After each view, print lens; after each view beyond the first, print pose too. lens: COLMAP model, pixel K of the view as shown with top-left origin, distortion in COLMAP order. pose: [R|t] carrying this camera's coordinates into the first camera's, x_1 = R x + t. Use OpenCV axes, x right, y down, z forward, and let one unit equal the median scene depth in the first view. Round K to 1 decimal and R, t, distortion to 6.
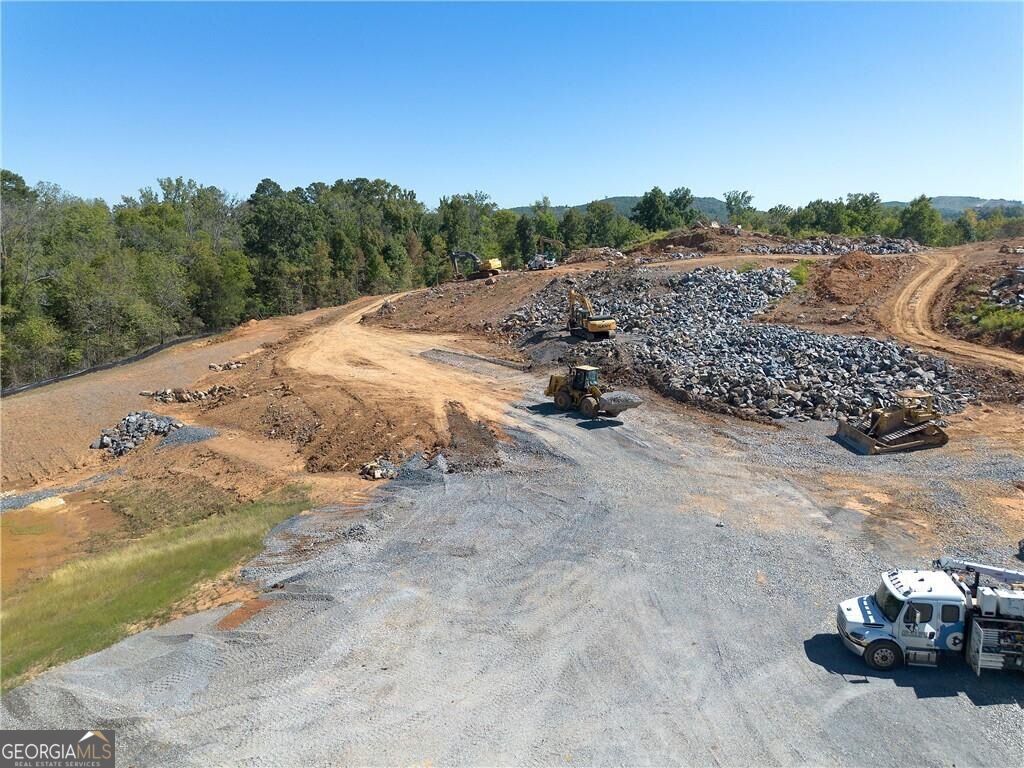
lens RADIAL K [[726.9, 0, 515.5], [0, 726.9, 385.4], [0, 0, 1]] dist [0.068522, -0.061361]
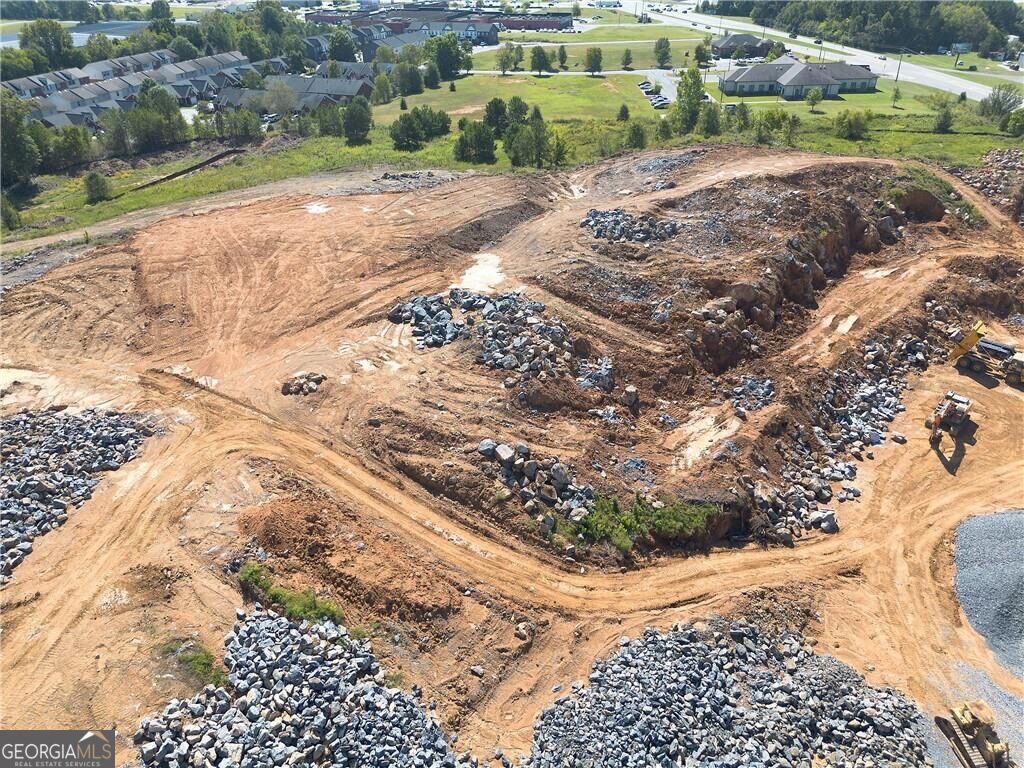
lens RADIAL K [[726.9, 0, 513.6], [0, 726.9, 385.0], [0, 0, 1]] dist [0.068522, -0.061361]
pose [[-0.091360, -0.515980, 0.851715, -0.070658], [0.223425, 0.822866, 0.522469, -0.785287], [-0.970430, 0.238027, 0.040106, 1.037124]]
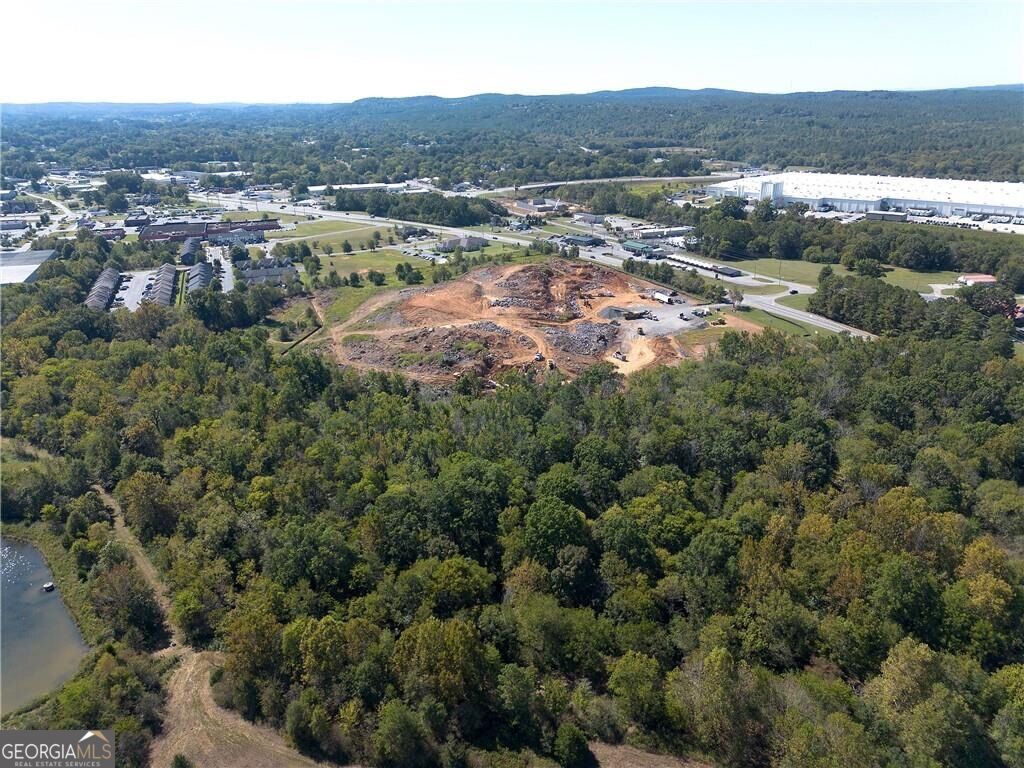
lens RADIAL K [[726.9, 0, 507.9], [0, 726.9, 383.3], [0, 0, 1]] dist [0.068522, -0.061361]
pose [[-0.710901, -0.241447, 0.660548, -3.199911], [0.166484, 0.854754, 0.491609, -2.704234], [-0.683303, 0.459456, -0.567449, 5.039326]]
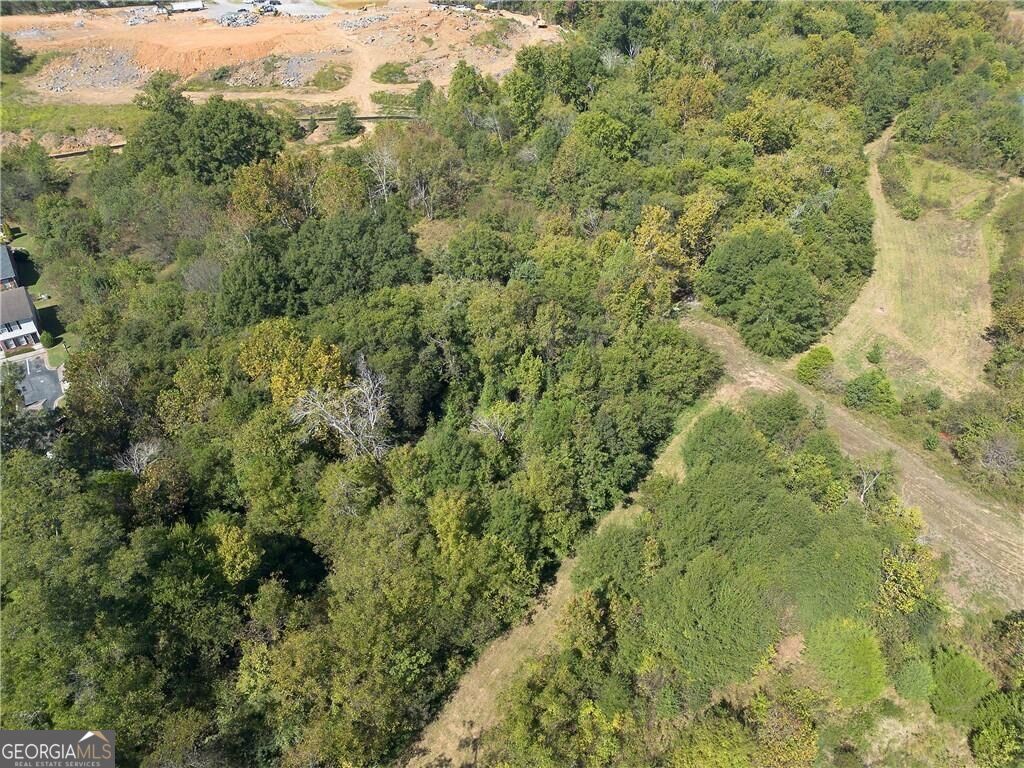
lens RADIAL K [[726.9, 0, 515.6], [0, 726.9, 385.2], [0, 0, 1]] dist [0.068522, -0.061361]
pose [[-0.557816, 0.505809, -0.658026, 4.123596], [-0.156316, 0.714621, 0.681823, -1.853511], [0.815112, 0.483191, -0.319561, 4.801740]]
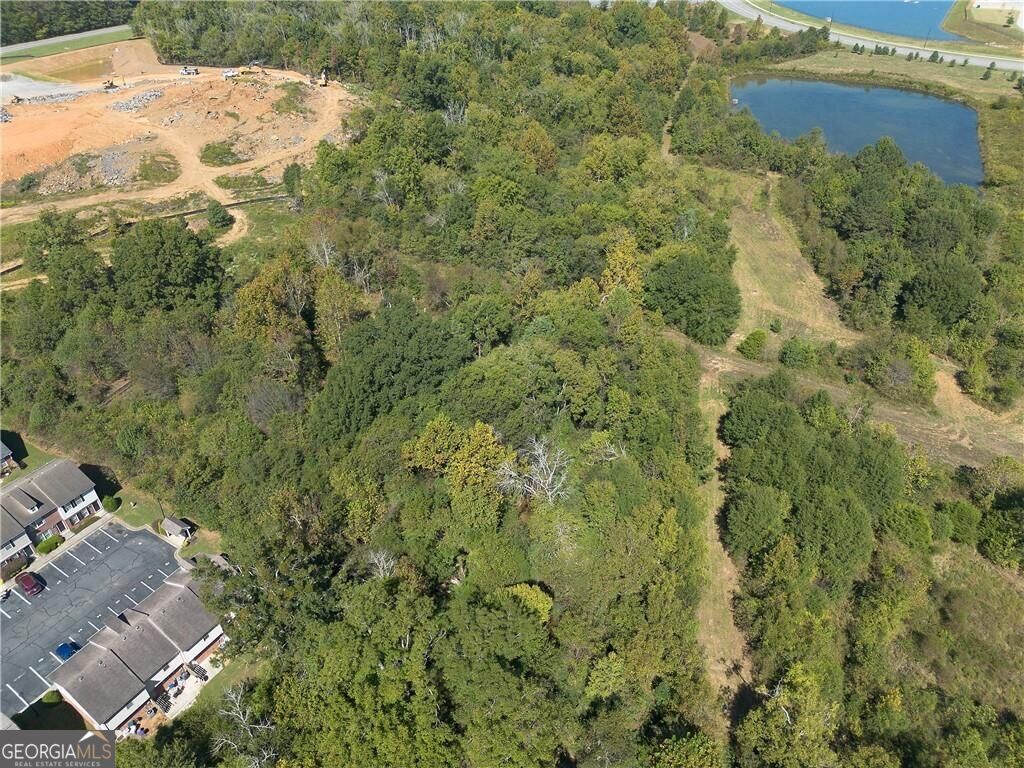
lens RADIAL K [[726.9, 0, 516.8], [0, 726.9, 382.9], [0, 0, 1]] dist [0.068522, -0.061361]
pose [[-0.148927, 0.593491, -0.790942, 4.597173], [-0.190062, 0.767768, 0.611889, -2.013261], [0.970411, 0.241454, -0.001541, 4.123141]]
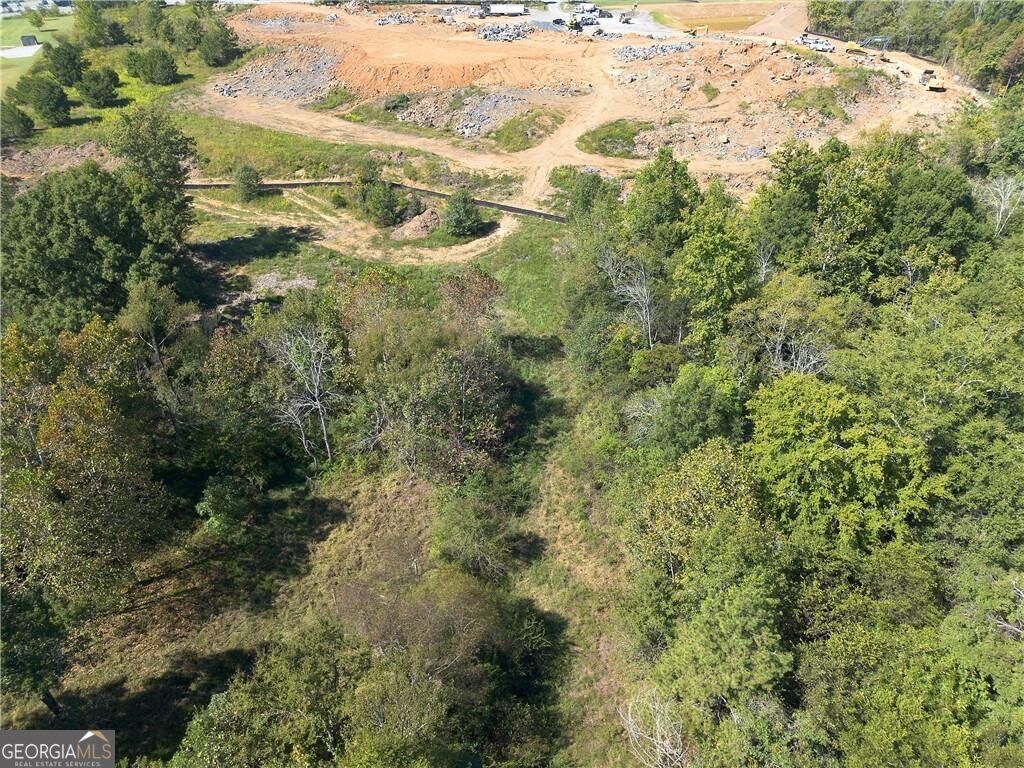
lens RADIAL K [[726.9, 0, 512.4], [0, 726.9, 384.0], [0, 0, 1]] dist [0.068522, -0.061361]
pose [[-0.909462, 0.254603, -0.328719, 2.581042], [-0.067822, 0.689166, 0.721422, -1.484043], [0.410218, 0.678401, -0.609503, 4.188273]]
